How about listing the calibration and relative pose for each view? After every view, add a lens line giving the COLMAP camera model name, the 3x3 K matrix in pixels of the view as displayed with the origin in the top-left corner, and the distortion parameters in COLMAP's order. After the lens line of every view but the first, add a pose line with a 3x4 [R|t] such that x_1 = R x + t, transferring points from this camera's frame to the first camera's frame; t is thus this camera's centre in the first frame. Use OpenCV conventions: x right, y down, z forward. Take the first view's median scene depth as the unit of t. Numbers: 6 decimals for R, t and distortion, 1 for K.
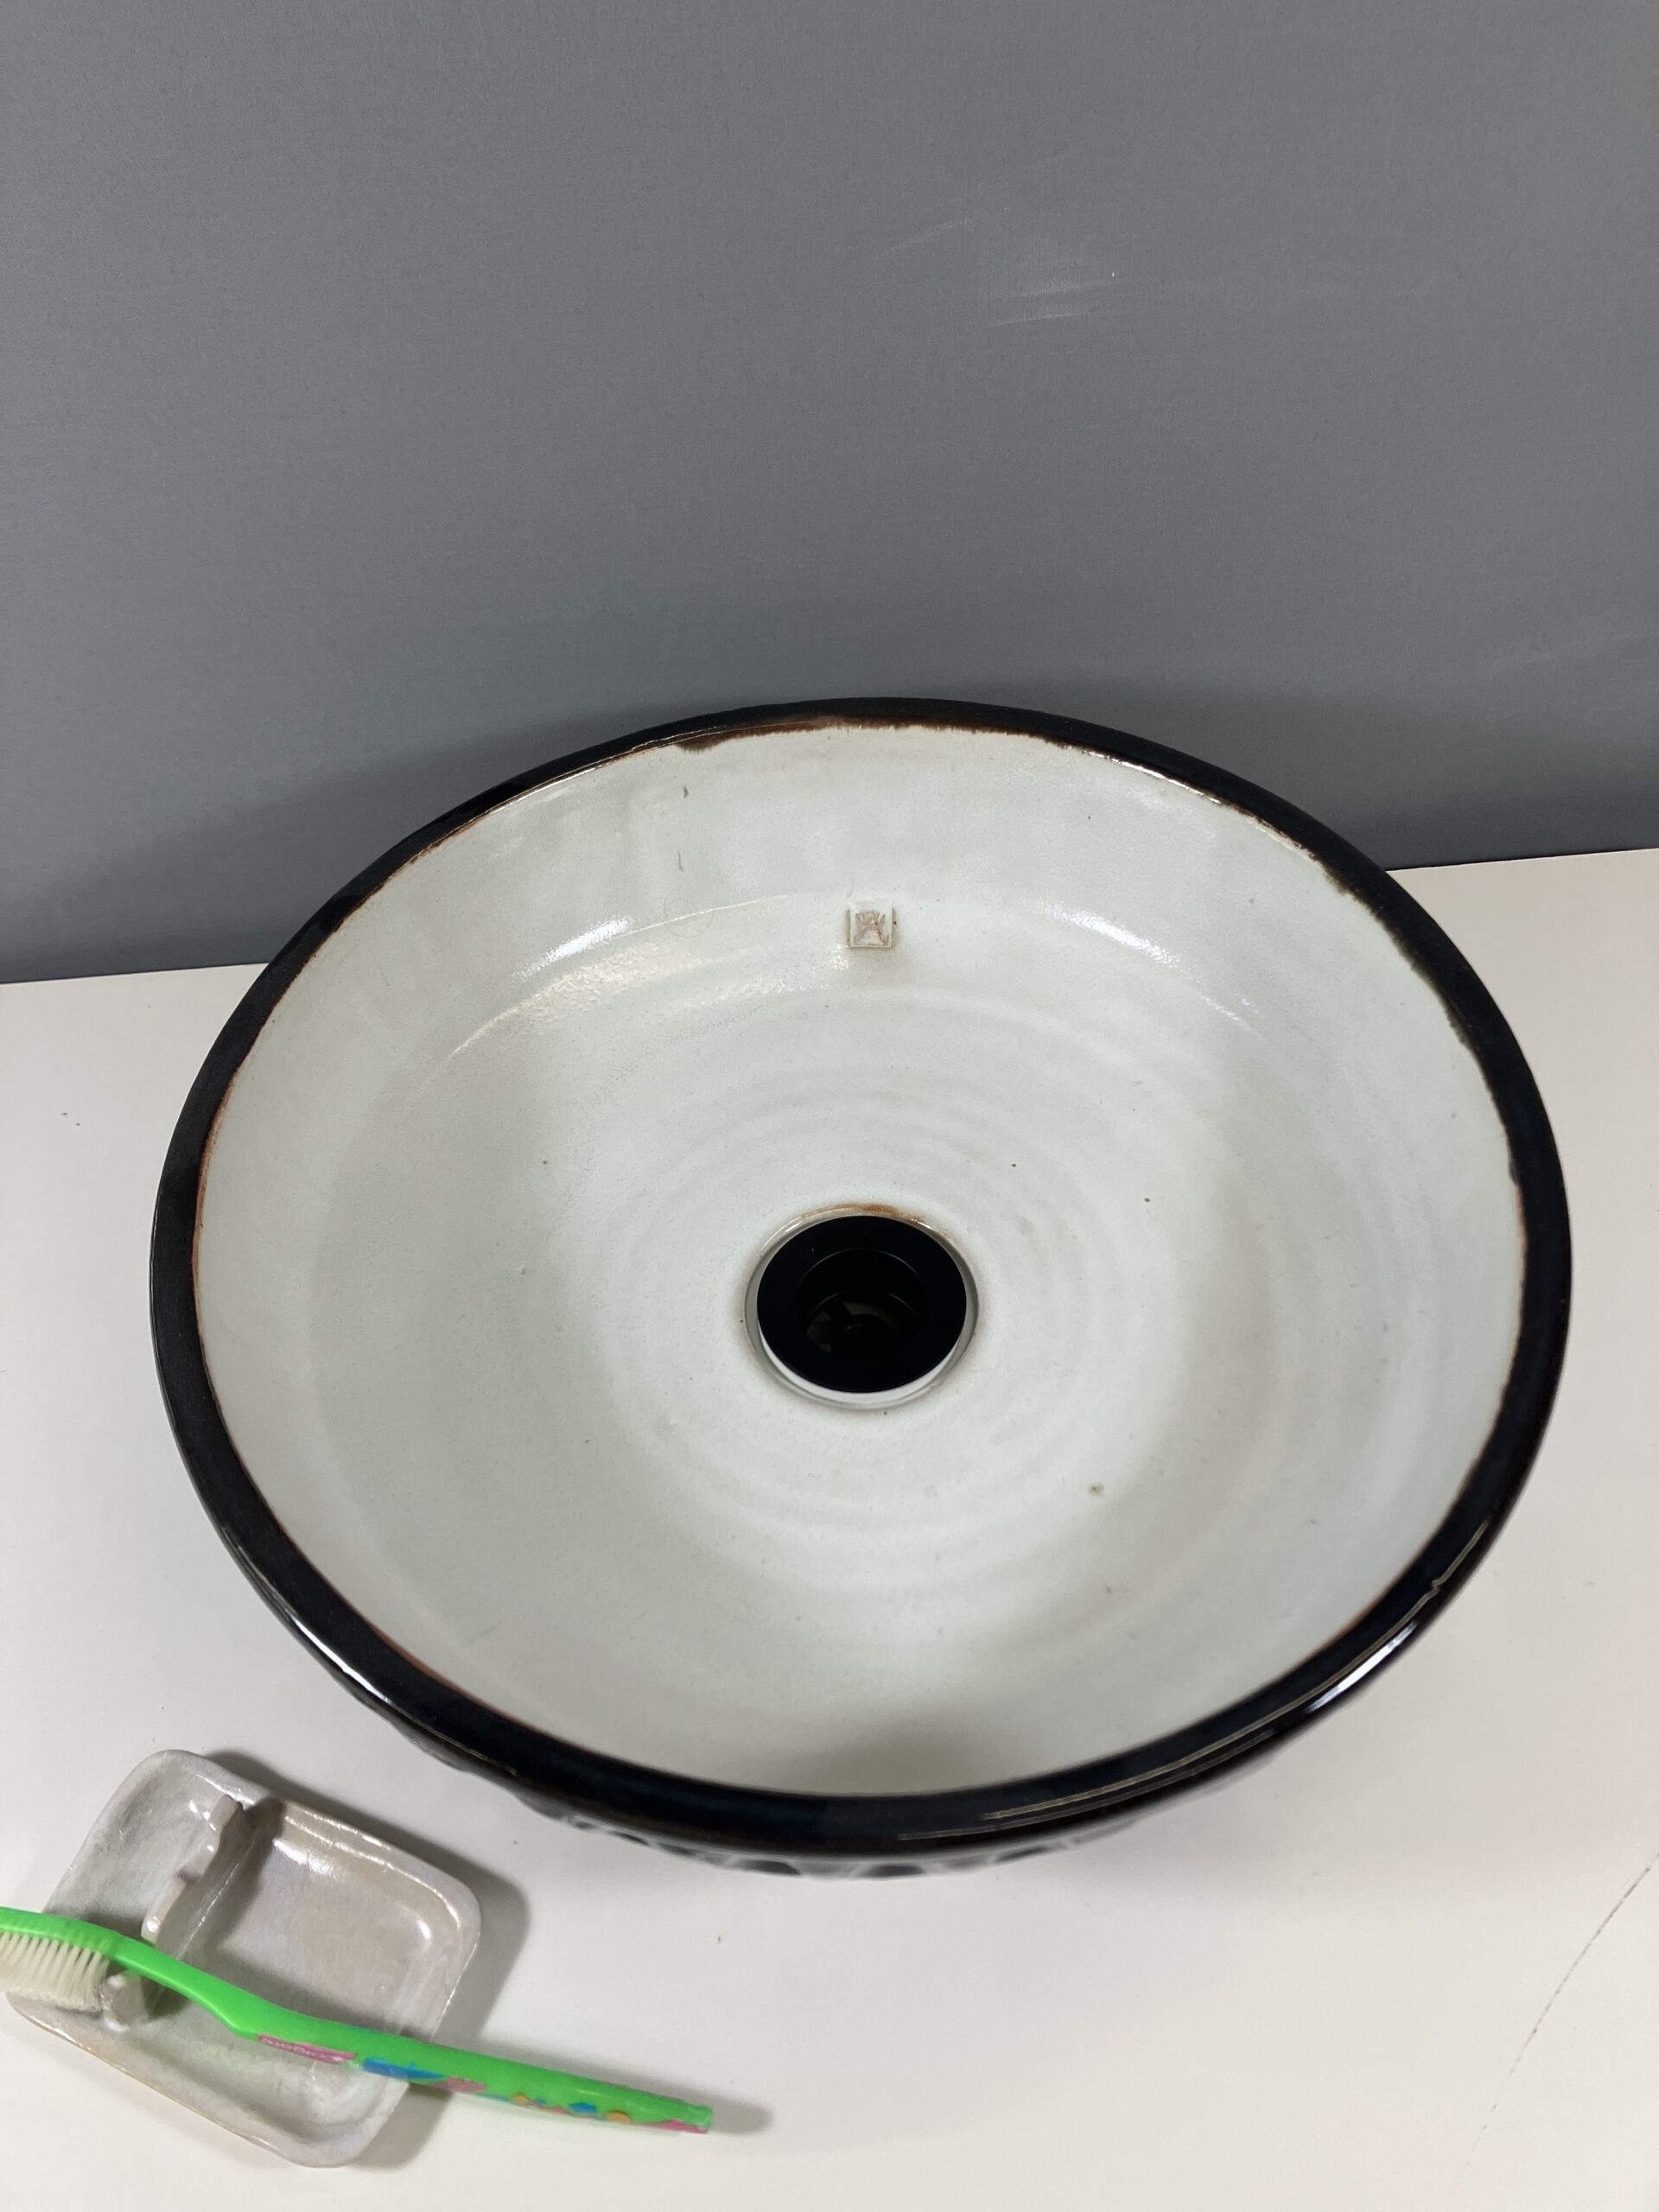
lens RADIAL K [[1800.8, 0, 832.2], [0, 1800.8, 1105.9], [0, 0, 1]] dist [0.005217, 0.008612]
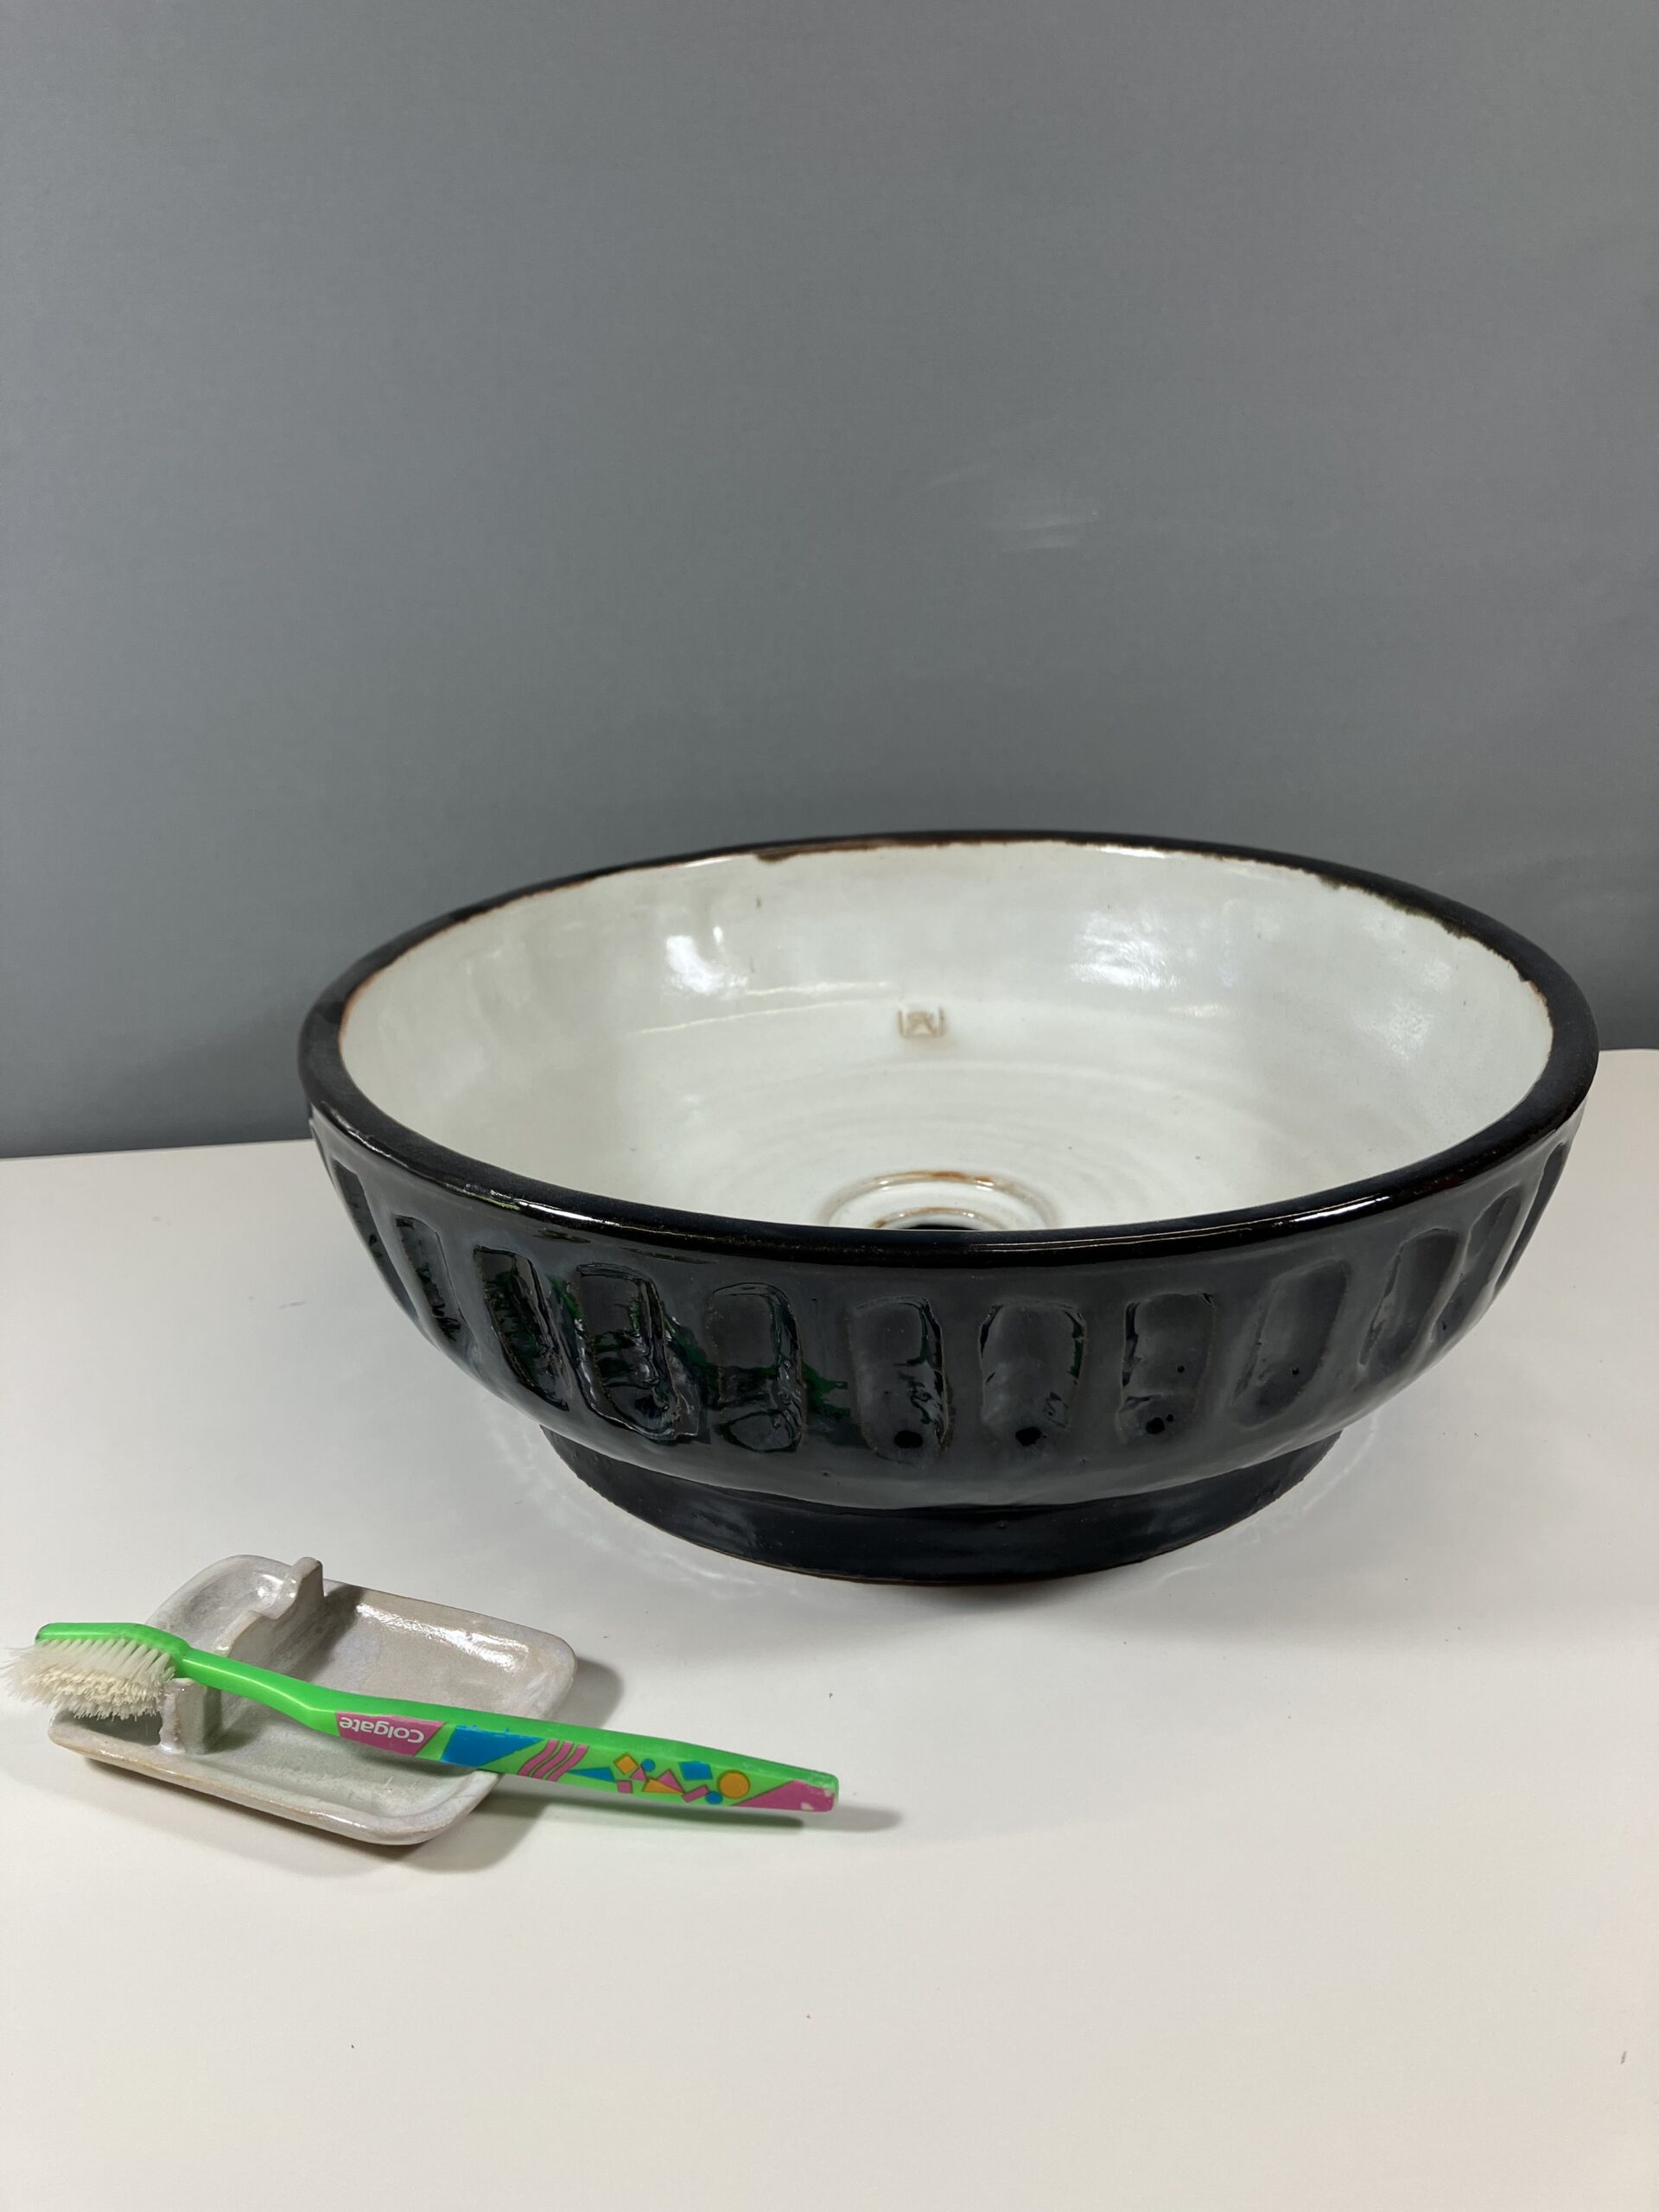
lens RADIAL K [[1800.8, 0, 826.6], [0, 1800.8, 1103.8], [0, 0, 1]] dist [0.005217, 0.008612]
pose [[0.999703, -0.003959, 0.024037, -0.067046], [0.014676, 0.885442, -0.464519, 0.484982], [-0.019444, 0.464734, 0.885237, 0.036250]]
